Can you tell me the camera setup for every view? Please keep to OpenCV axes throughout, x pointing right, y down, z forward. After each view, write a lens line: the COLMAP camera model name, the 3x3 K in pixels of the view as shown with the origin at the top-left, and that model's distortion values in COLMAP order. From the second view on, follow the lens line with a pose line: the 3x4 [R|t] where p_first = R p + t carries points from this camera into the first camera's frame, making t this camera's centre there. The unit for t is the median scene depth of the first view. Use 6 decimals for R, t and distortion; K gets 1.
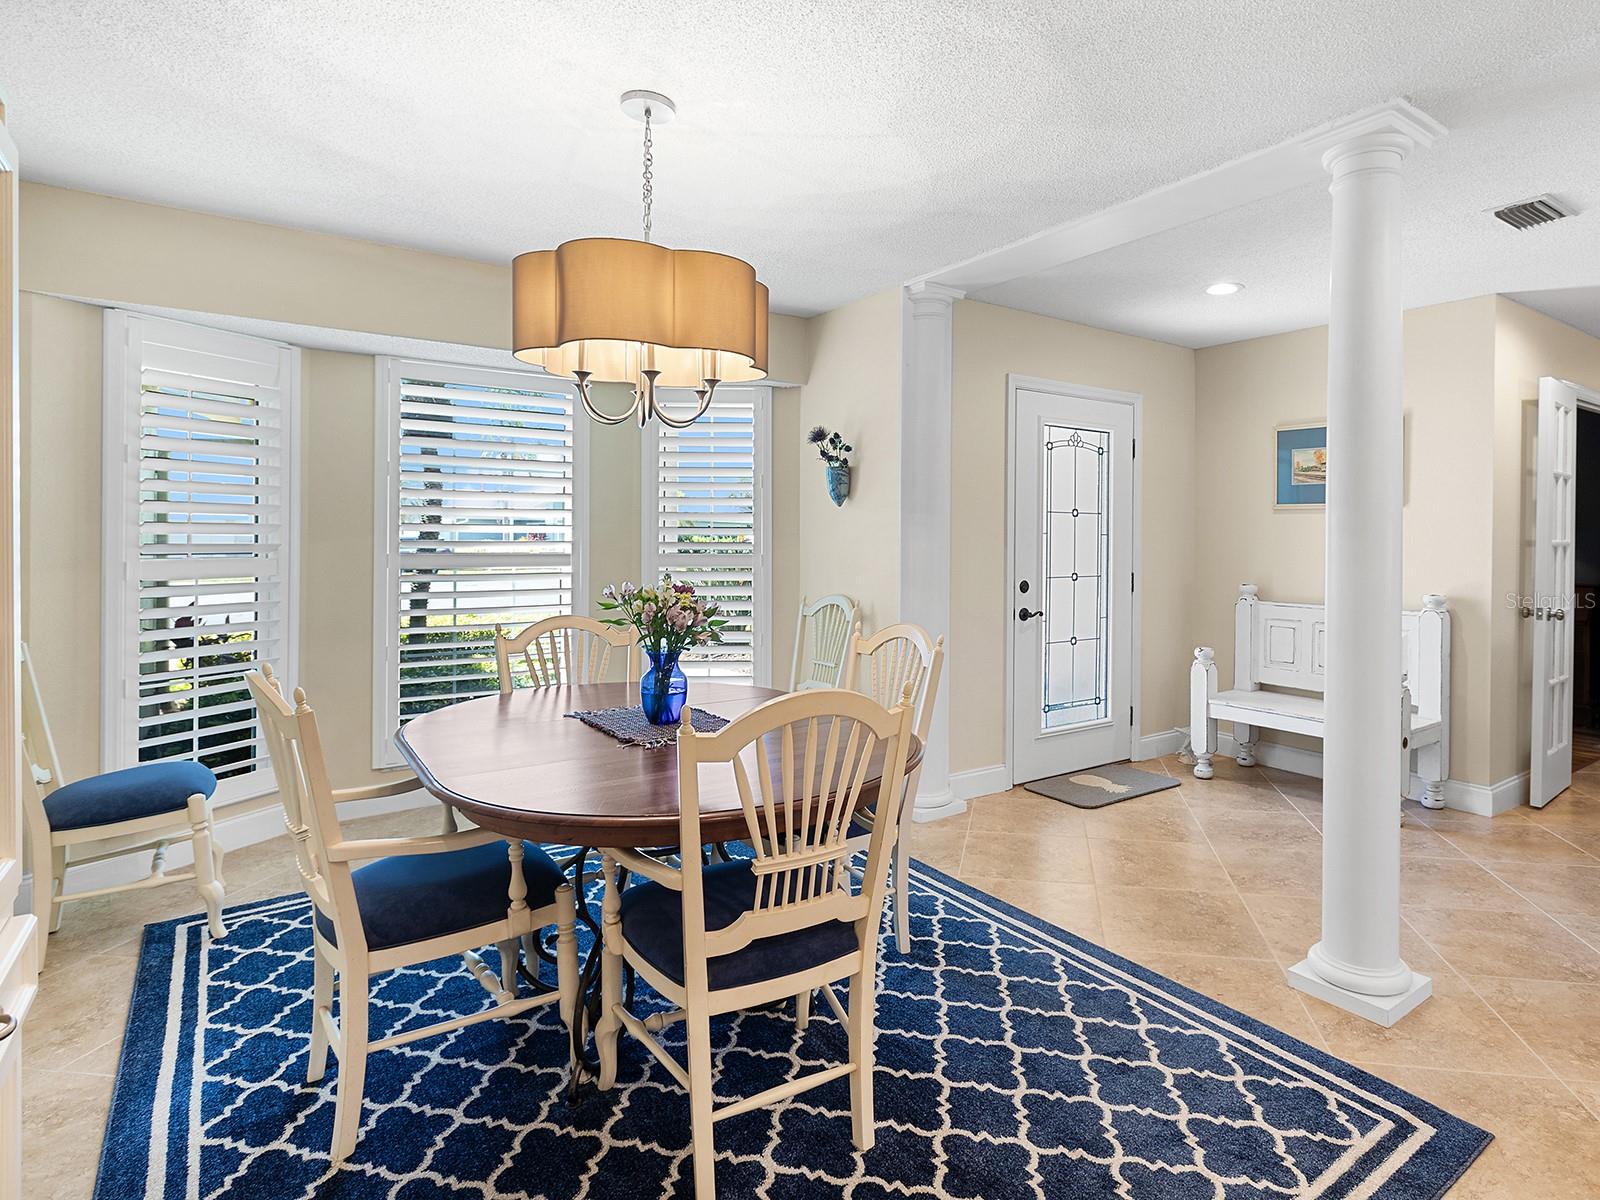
lens RADIAL K [[856.0, 0, 841.5], [0, 856.0, 562.9], [0, 0, 1]] dist [0.001848, 0.000808]
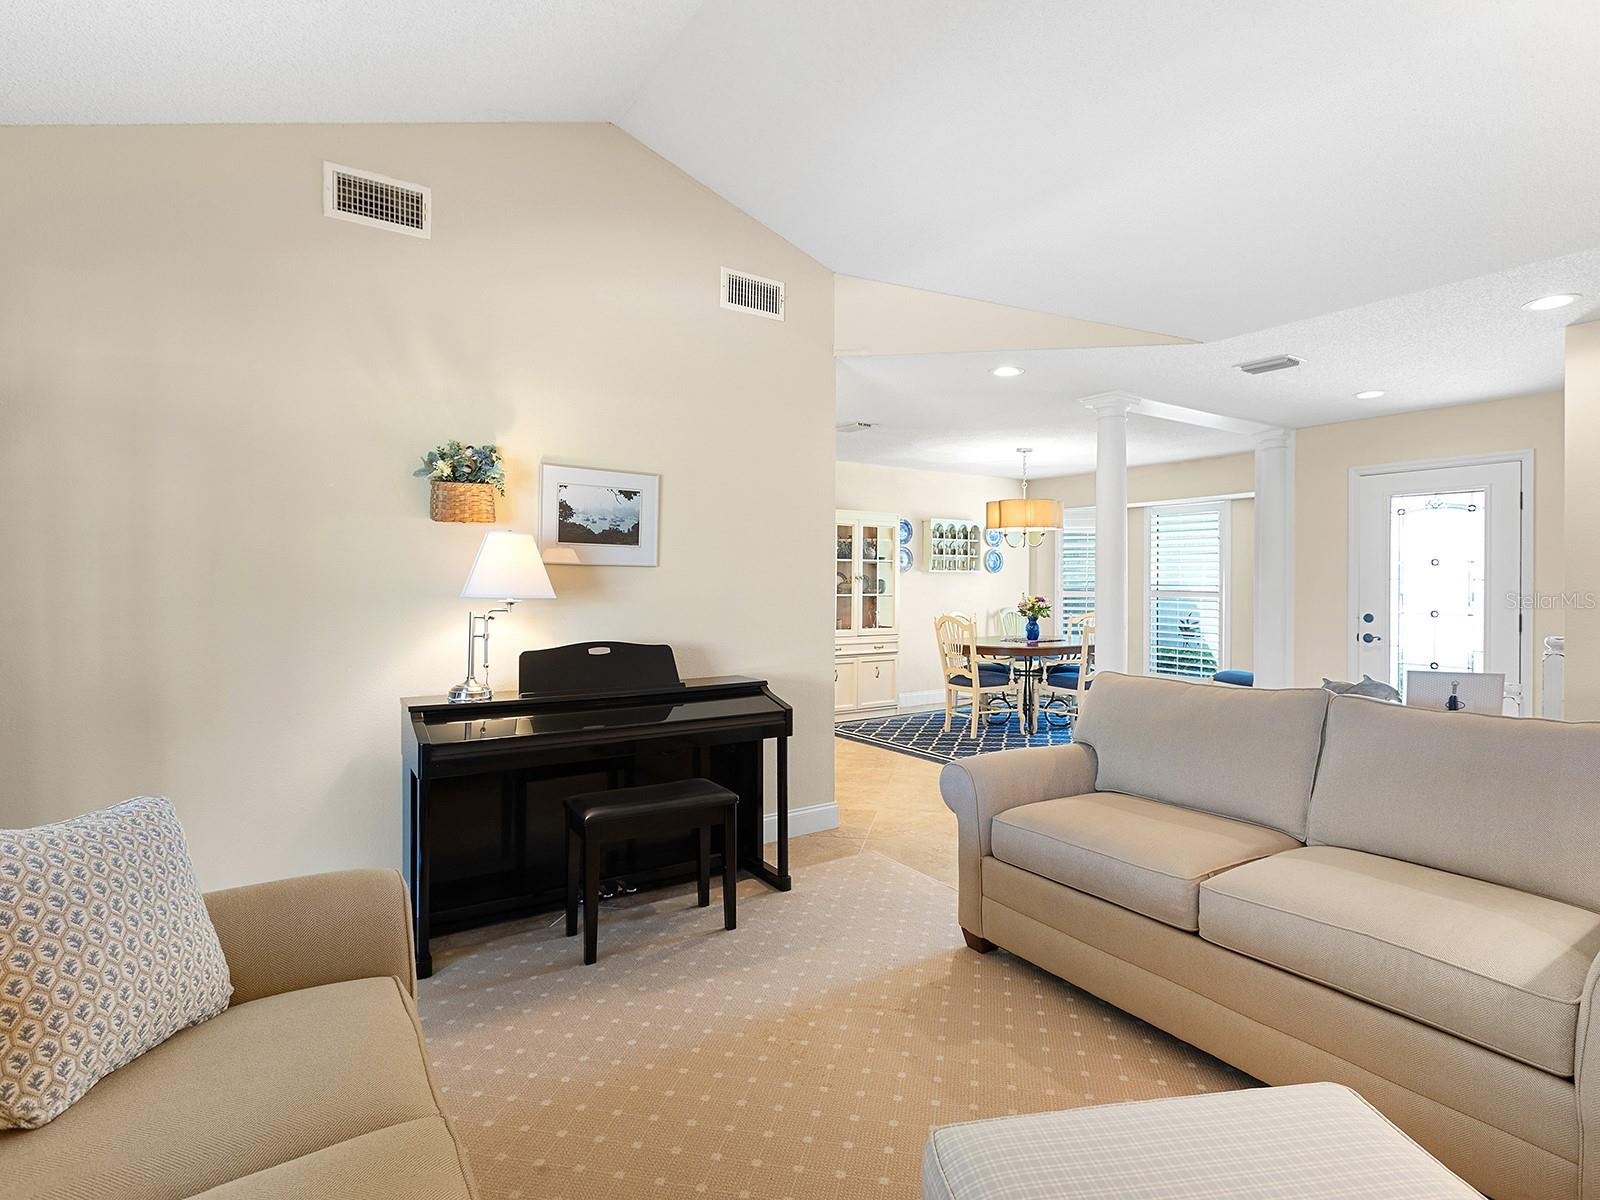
lens RADIAL K [[839.4, 0, 873.6], [0, 839.4, 577.7], [0, 0, 1]] dist [-0.001726, -0.001464]
pose [[0.022910, -0.009212, -0.999695, 1.544597], [-0.035993, 0.999302, -0.010033, 0.005391], [0.999089, 0.036212, 0.022563, 0.177914]]
